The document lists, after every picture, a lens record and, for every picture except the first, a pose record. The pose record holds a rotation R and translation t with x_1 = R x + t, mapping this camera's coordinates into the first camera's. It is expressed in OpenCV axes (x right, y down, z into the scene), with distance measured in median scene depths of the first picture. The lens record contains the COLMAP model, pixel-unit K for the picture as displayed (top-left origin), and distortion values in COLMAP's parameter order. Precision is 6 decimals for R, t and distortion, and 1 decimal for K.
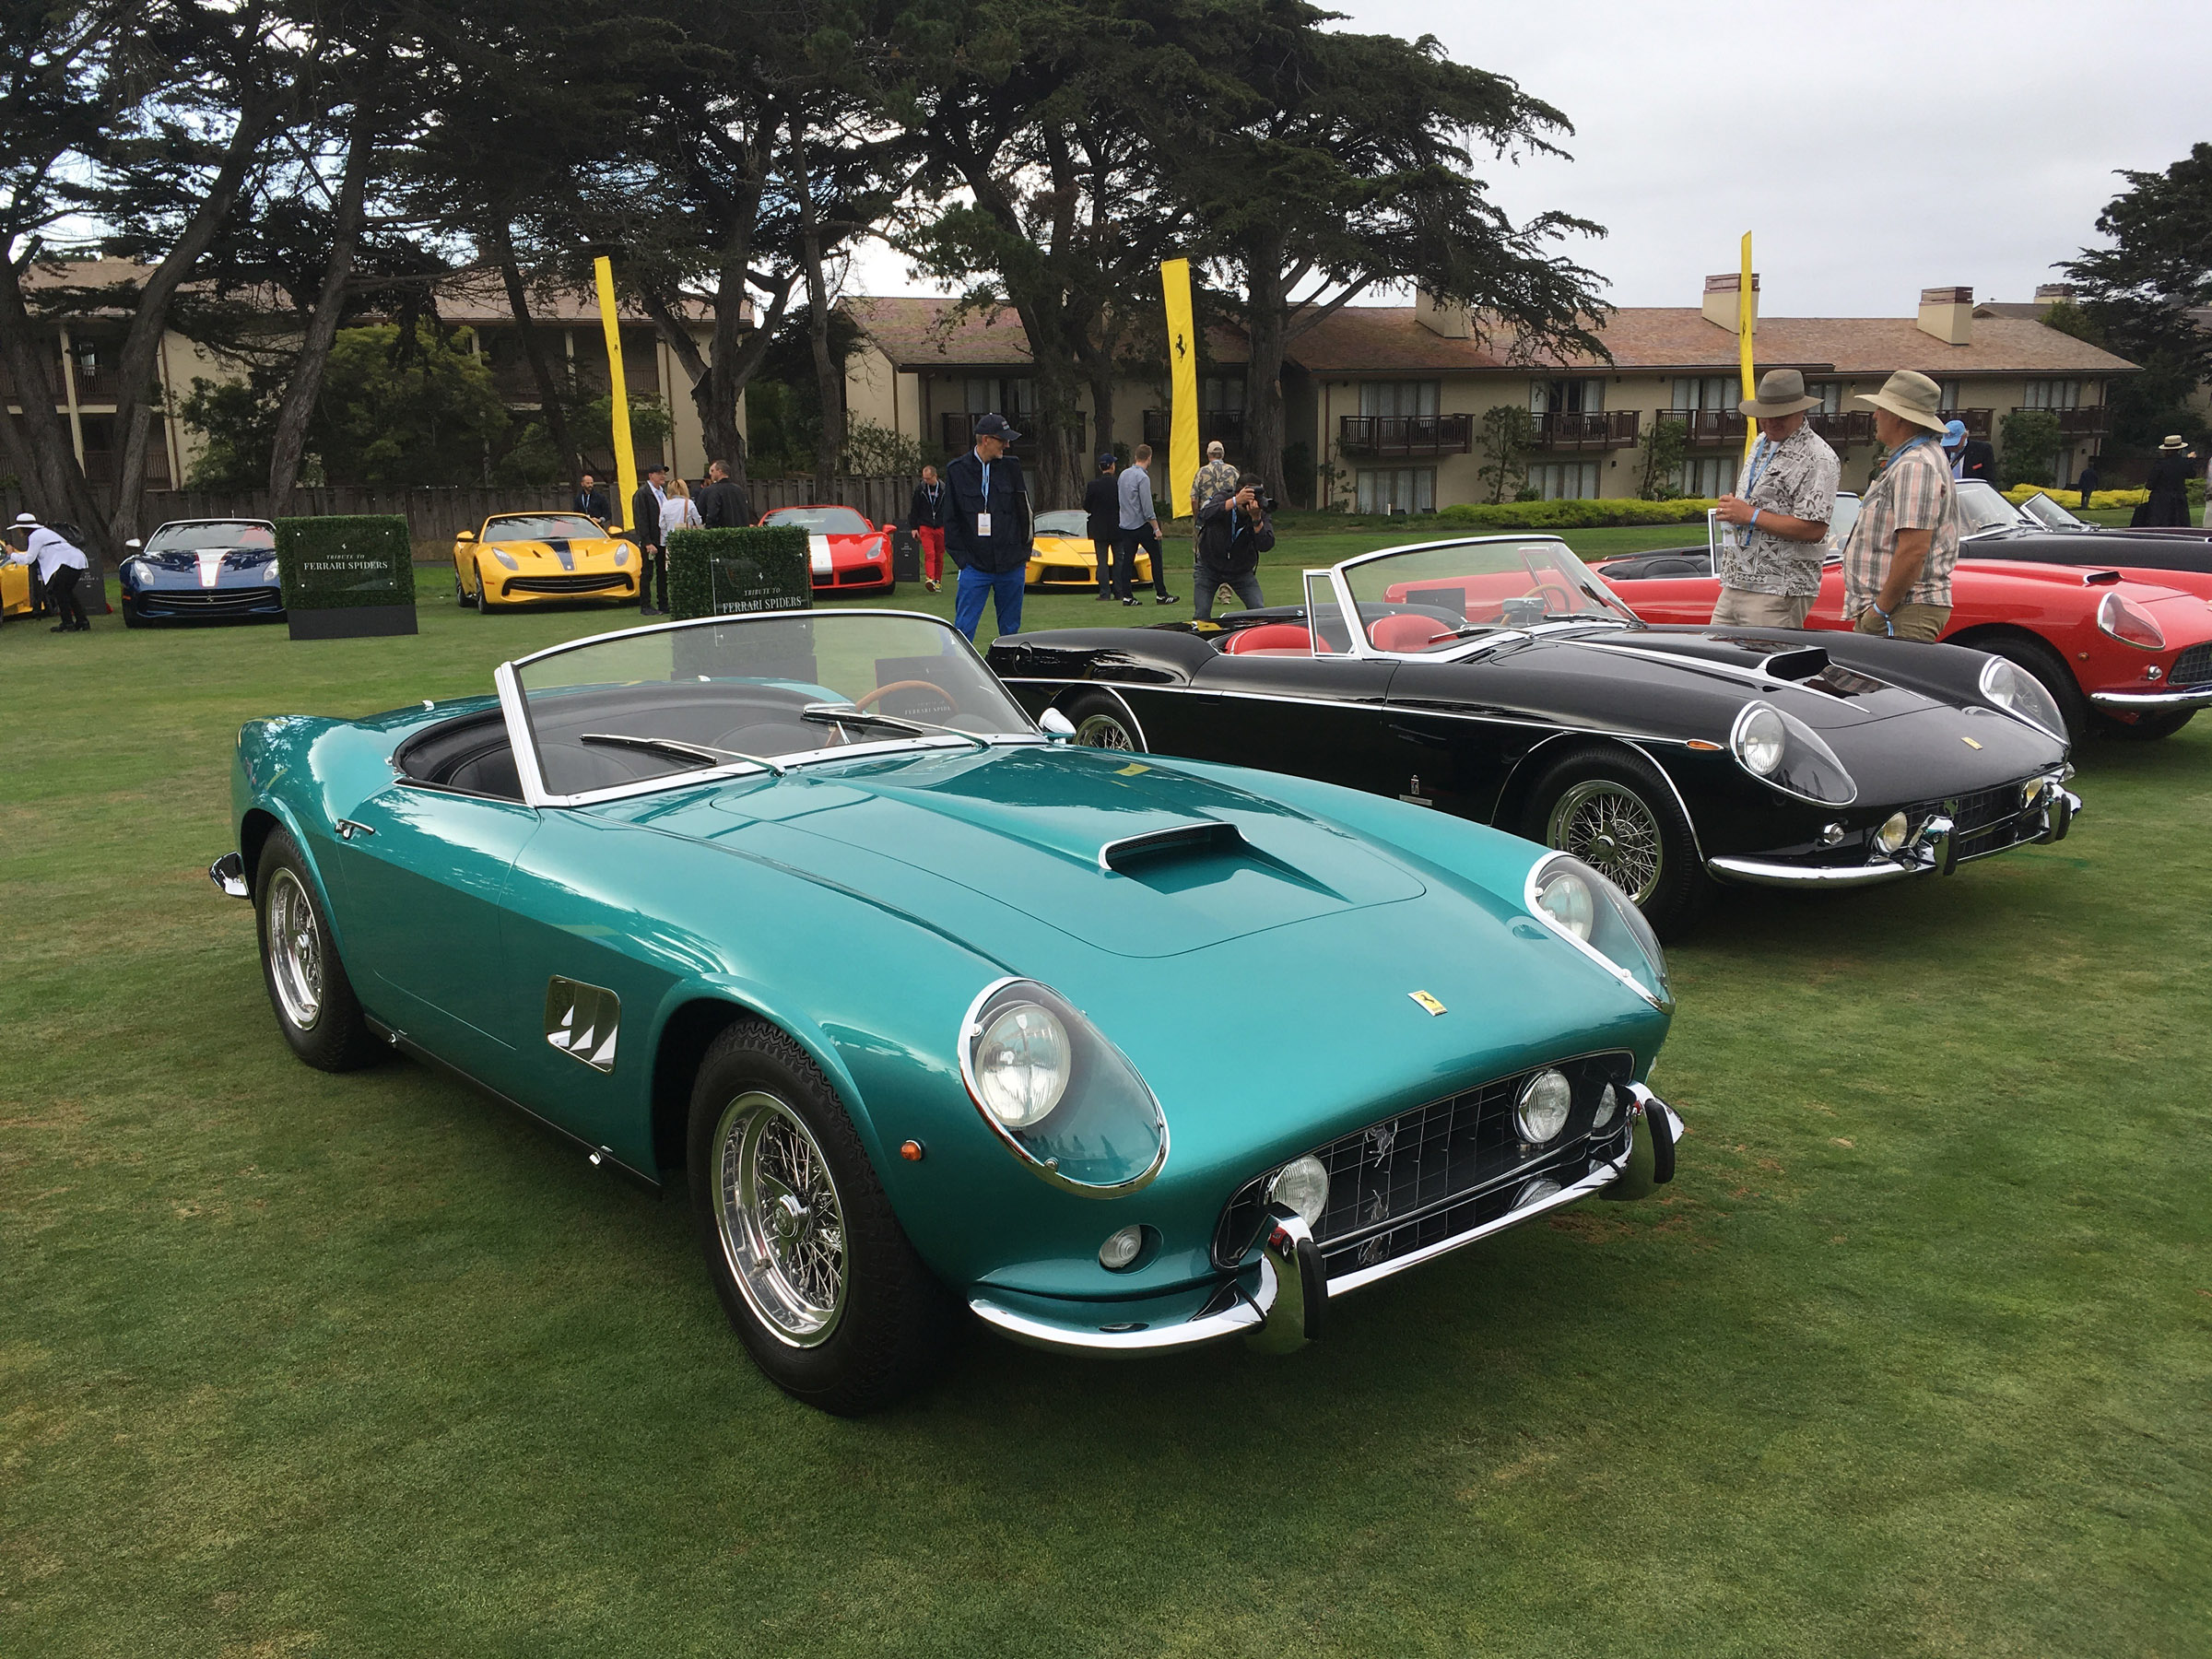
lens RADIAL K [[1885.5, 0, 1109.9], [0, 1885.5, 832.6], [0, 0, 1]] dist [0.088694, -0.127508]
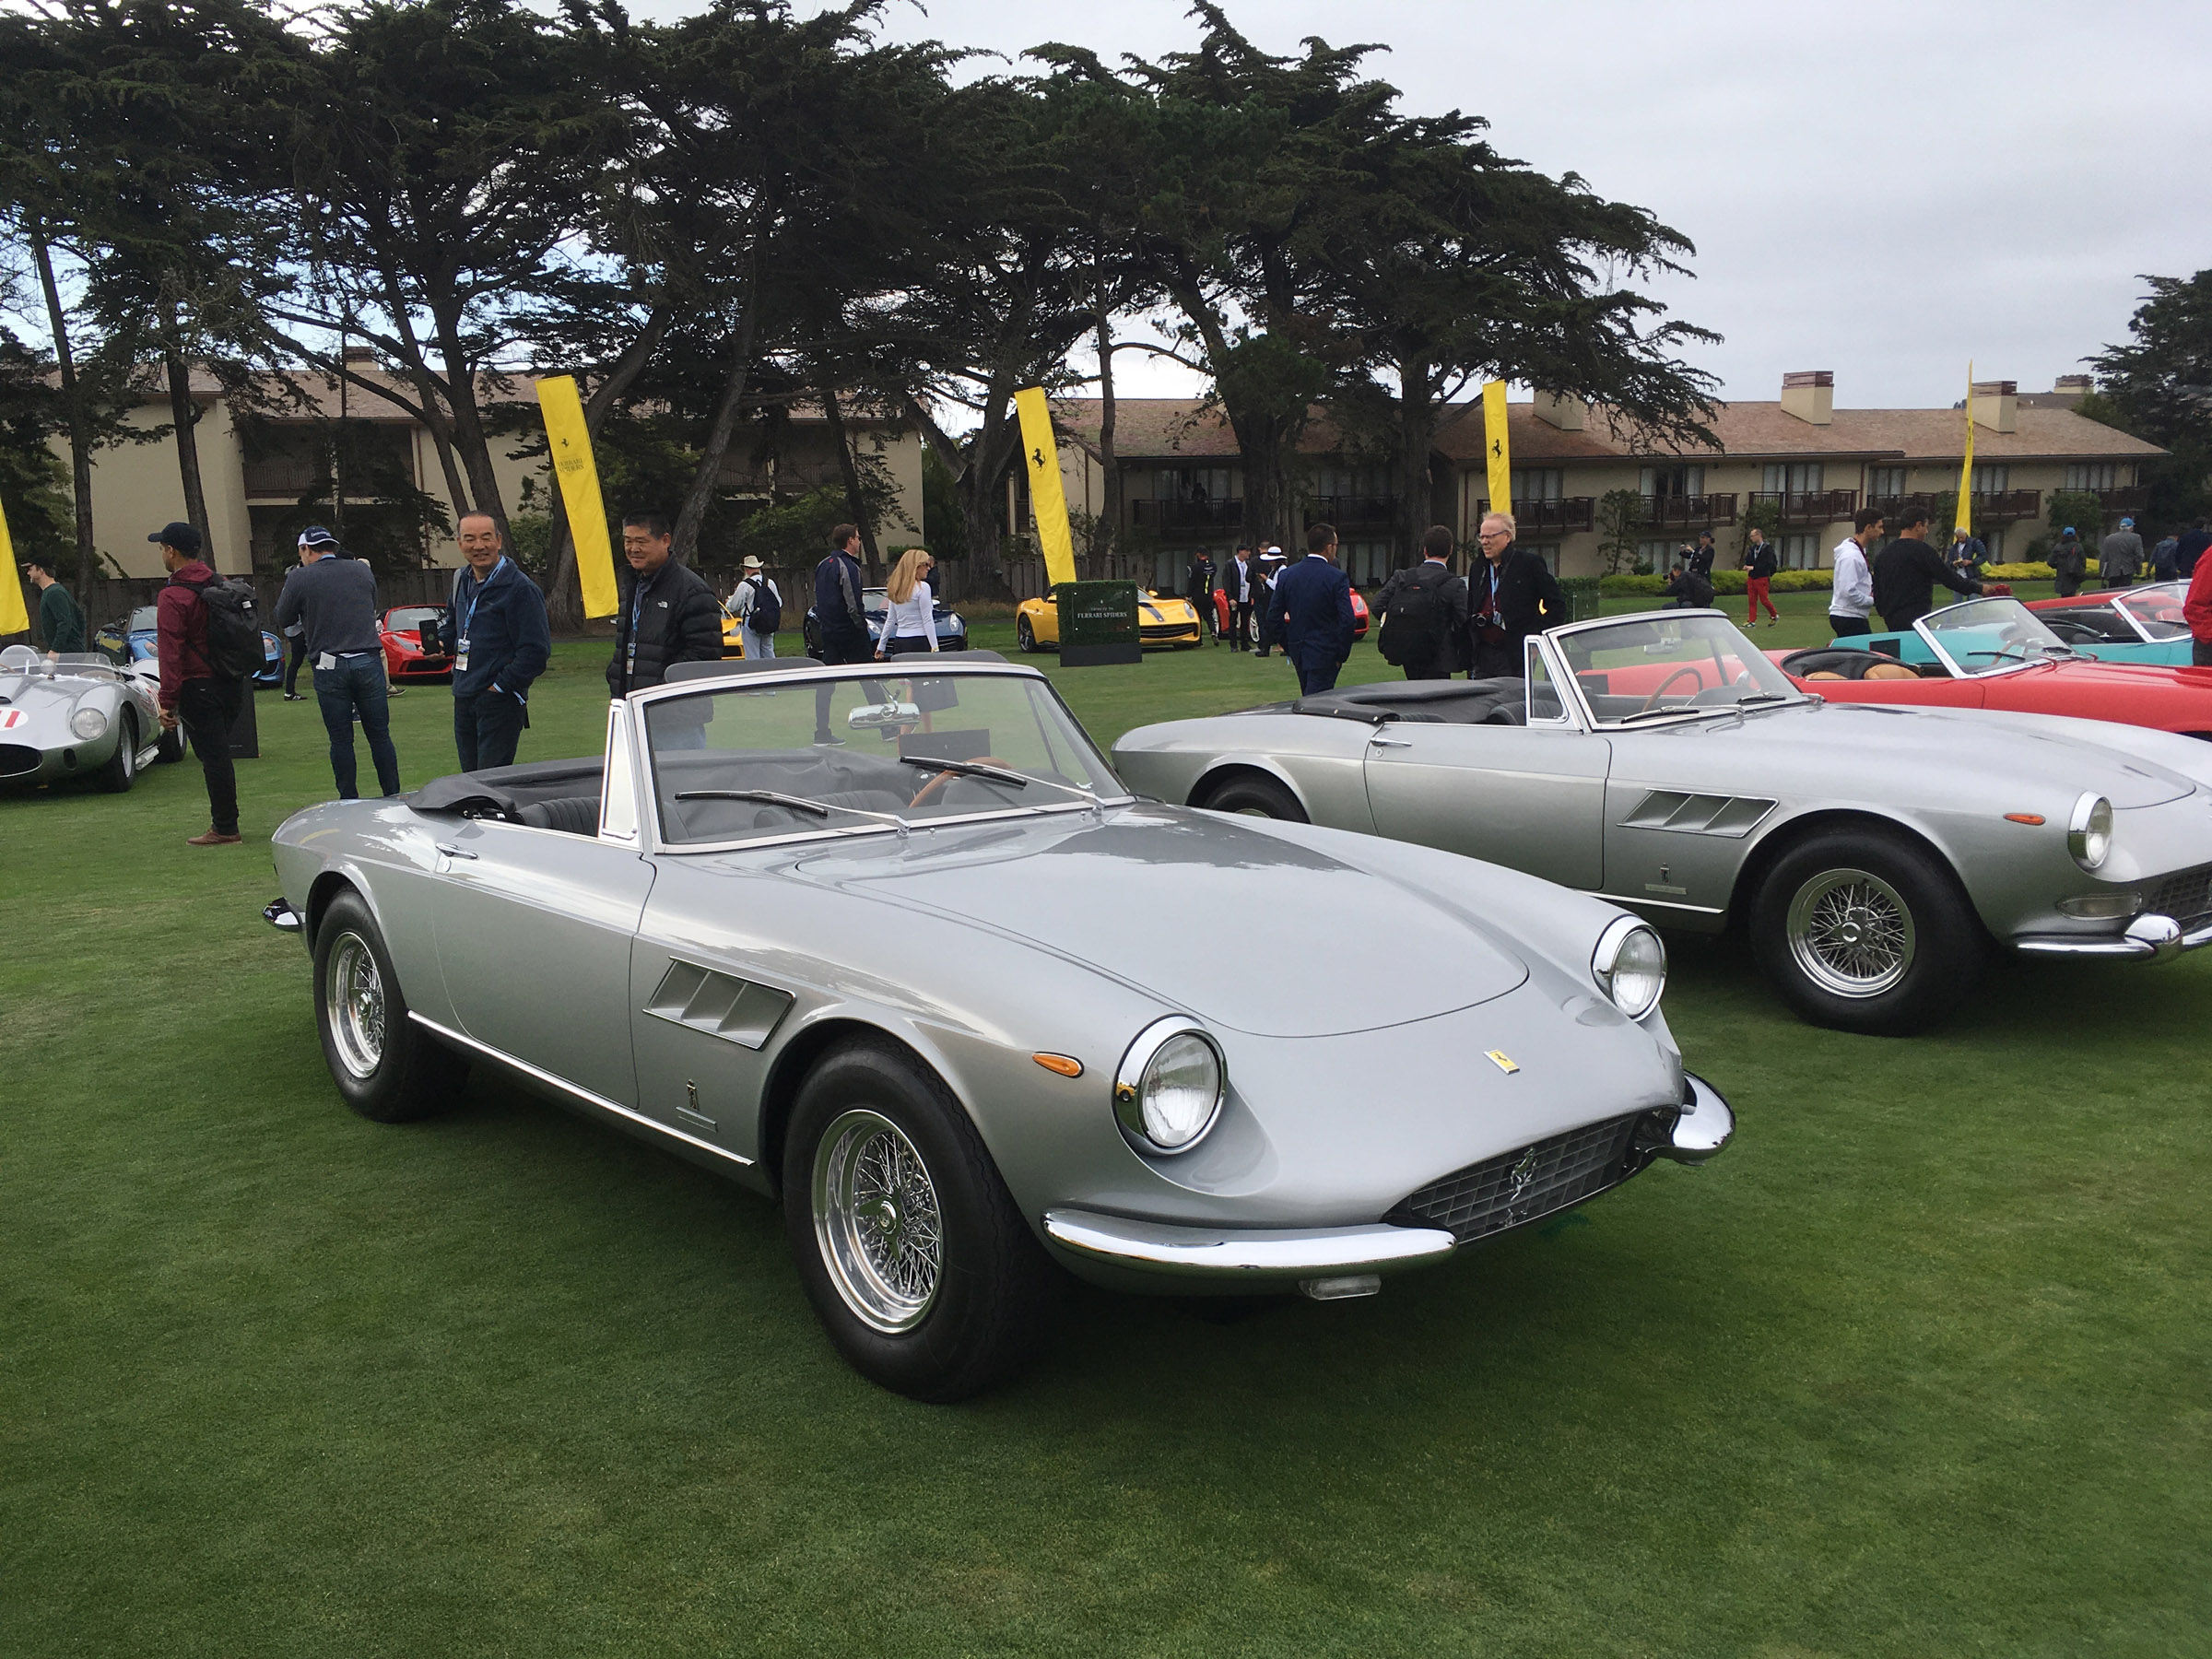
lens RADIAL K [[1885.5, 0, 1109.9], [0, 1885.5, 832.6], [0, 0, 1]] dist [0.088694, -0.127508]
pose [[0.999895, -0.007768, 0.012200, -0.120039], [0.008271, 0.999093, -0.041768, 0.024292], [-0.011864, 0.041865, 0.999053, -0.120720]]
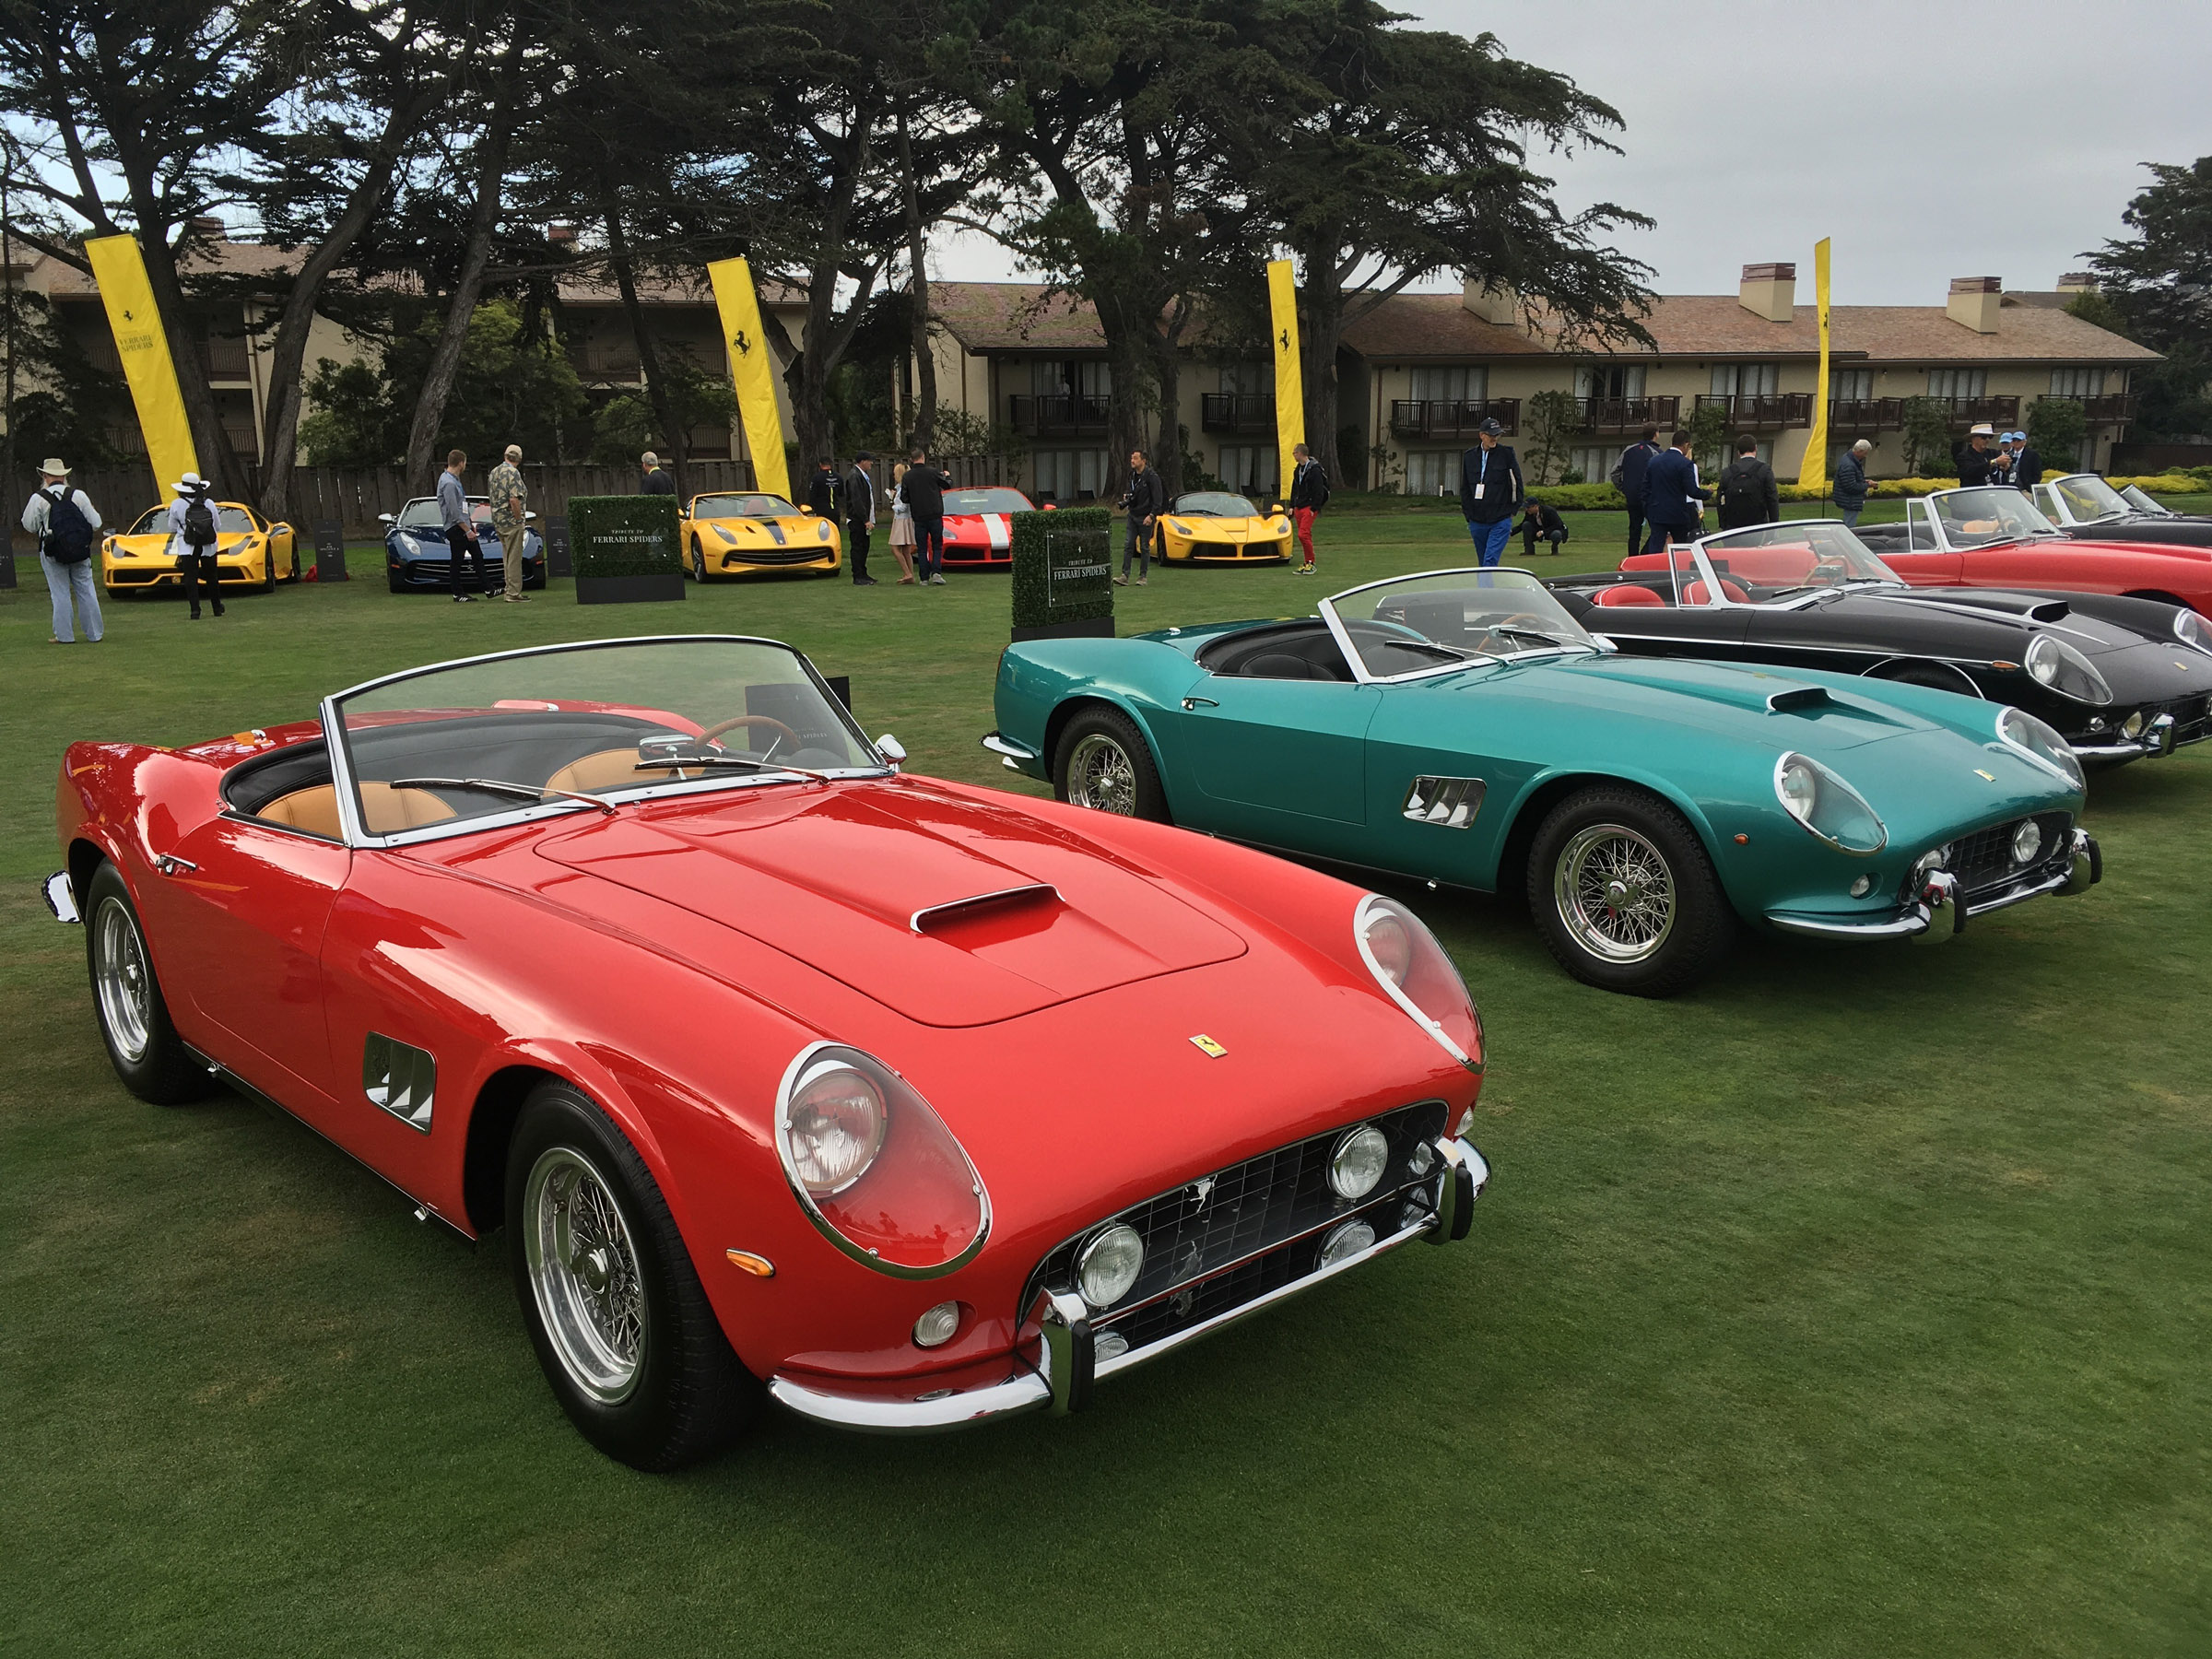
lens RADIAL K [[1885.5, 0, 1109.9], [0, 1885.5, 832.6], [0, 0, 1]] dist [0.088694, -0.127508]
pose [[0.999975, 0.006968, -0.001105, -0.031689], [-0.006955, 0.999913, 0.011251, 0.006076], [0.001183, -0.011243, 0.999936, -0.040189]]
